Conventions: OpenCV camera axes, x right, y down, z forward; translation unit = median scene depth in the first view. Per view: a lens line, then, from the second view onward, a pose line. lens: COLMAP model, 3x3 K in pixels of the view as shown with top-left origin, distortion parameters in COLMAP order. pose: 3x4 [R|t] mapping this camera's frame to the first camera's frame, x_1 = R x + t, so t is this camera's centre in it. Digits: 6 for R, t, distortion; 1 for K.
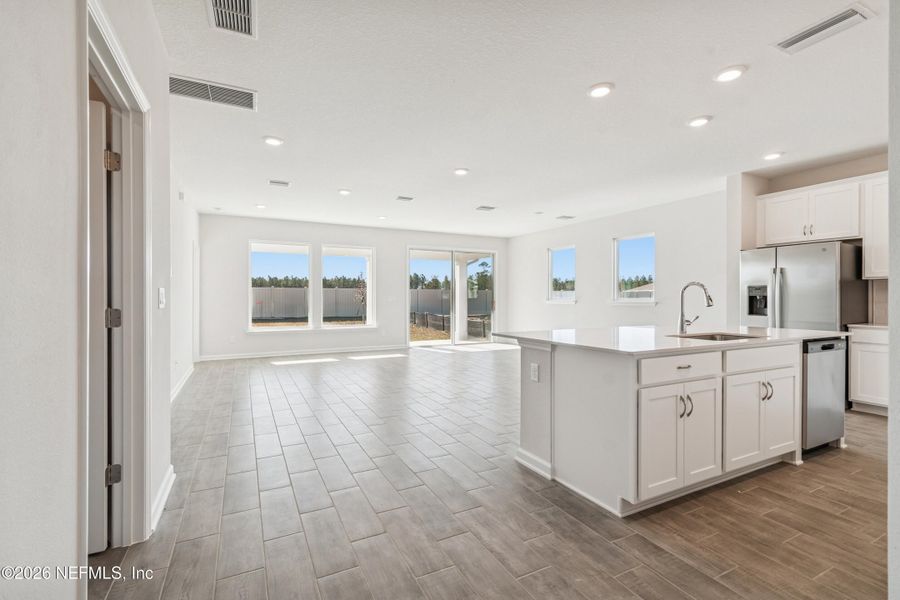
lens RADIAL K [[401.1, 0, 447.7], [0, 401.1, 299.9], [0, 0, 1]] dist [0.009237, -0.001930]
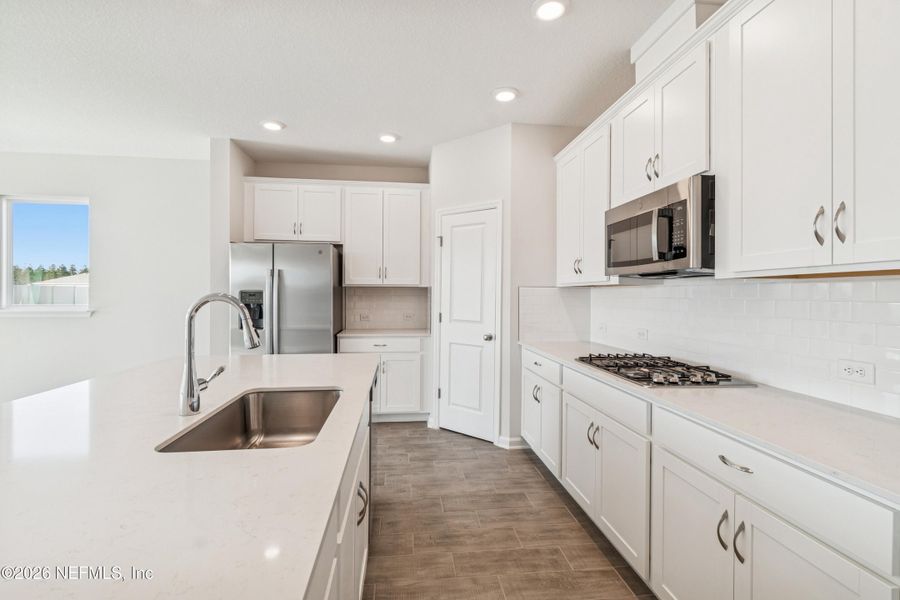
lens RADIAL K [[400.8, 0, 447.4], [0, 400.8, 294.7], [0, 0, 1]] dist [0.003455, -0.001252]
pose [[0.346511, 0.001964, 0.938044, 0.281991], [-0.000521, 0.999998, -0.001902, -0.041240], [-0.938046, 0.000171, 0.346512, 0.600631]]
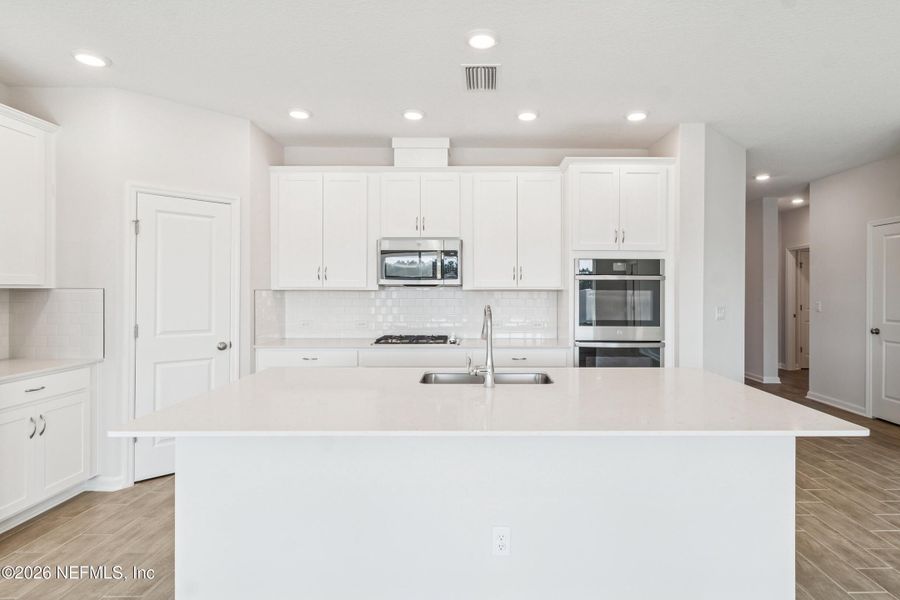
lens RADIAL K [[478.9, 0, 478.4], [0, 478.9, 290.0], [0, 0, 1]] dist [0.012449, -0.003488]
pose [[-0.893560, -0.002592, 0.448937, 0.259301], [0.001230, 0.999965, 0.008222, -0.075098], [-0.448943, 0.007899, -0.893526, 1.694839]]
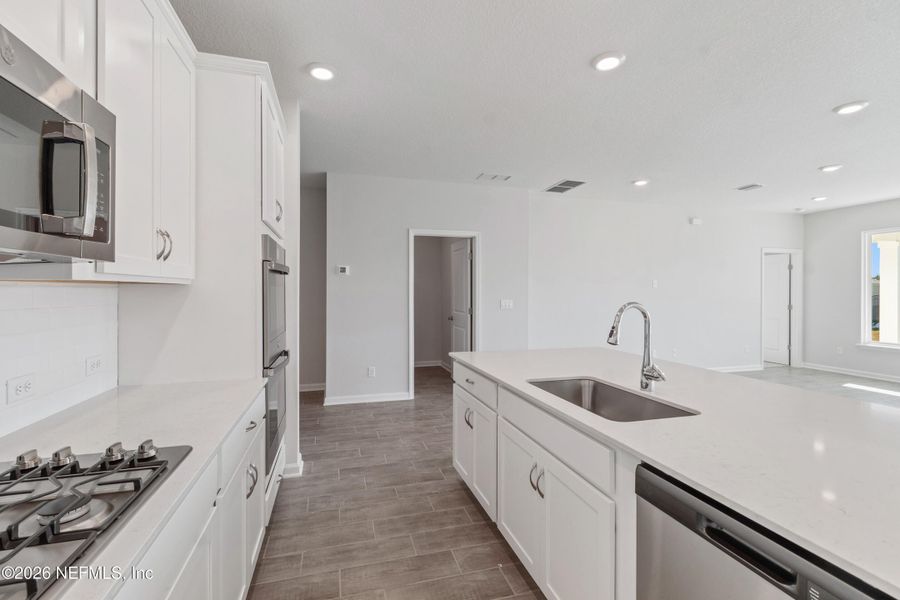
lens RADIAL K [[401.1, 0, 445.7], [0, 401.1, 291.1], [0, 0, 1]] dist [0.009237, -0.001930]
pose [[-0.190601, -0.001224, -0.981667, 1.221353], [-0.008445, 0.999964, 0.000393, -0.057594], [0.981631, 0.008366, -0.190605, 0.829037]]
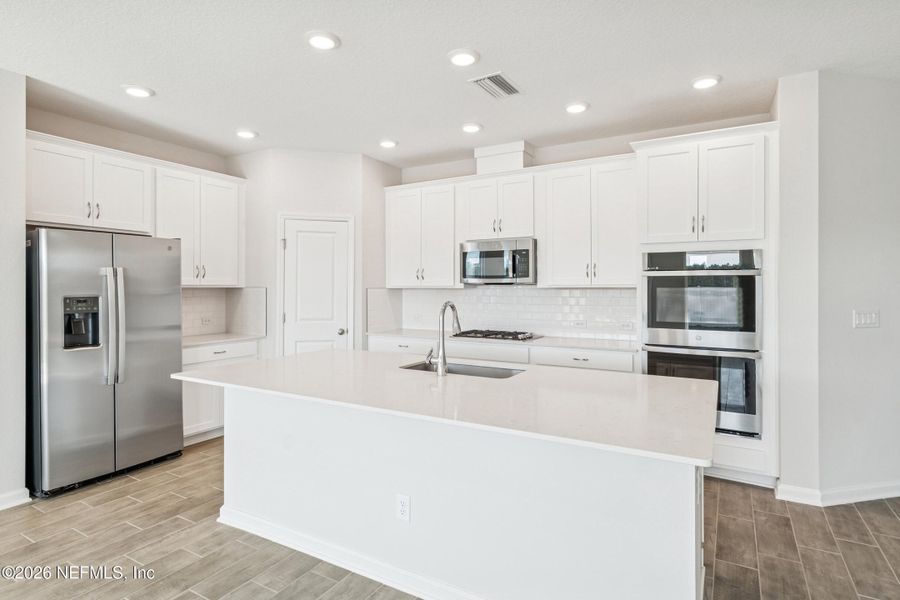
lens RADIAL K [[478.9, 0, 441.2], [0, 478.9, 283.9], [0, 0, 1]] dist [0.012449, -0.003488]
pose [[-0.532407, 0.007737, 0.846453, -0.126255], [0.006429, 0.999966, -0.005097, -0.070610], [-0.846464, 0.002729, -0.532439, 1.454879]]
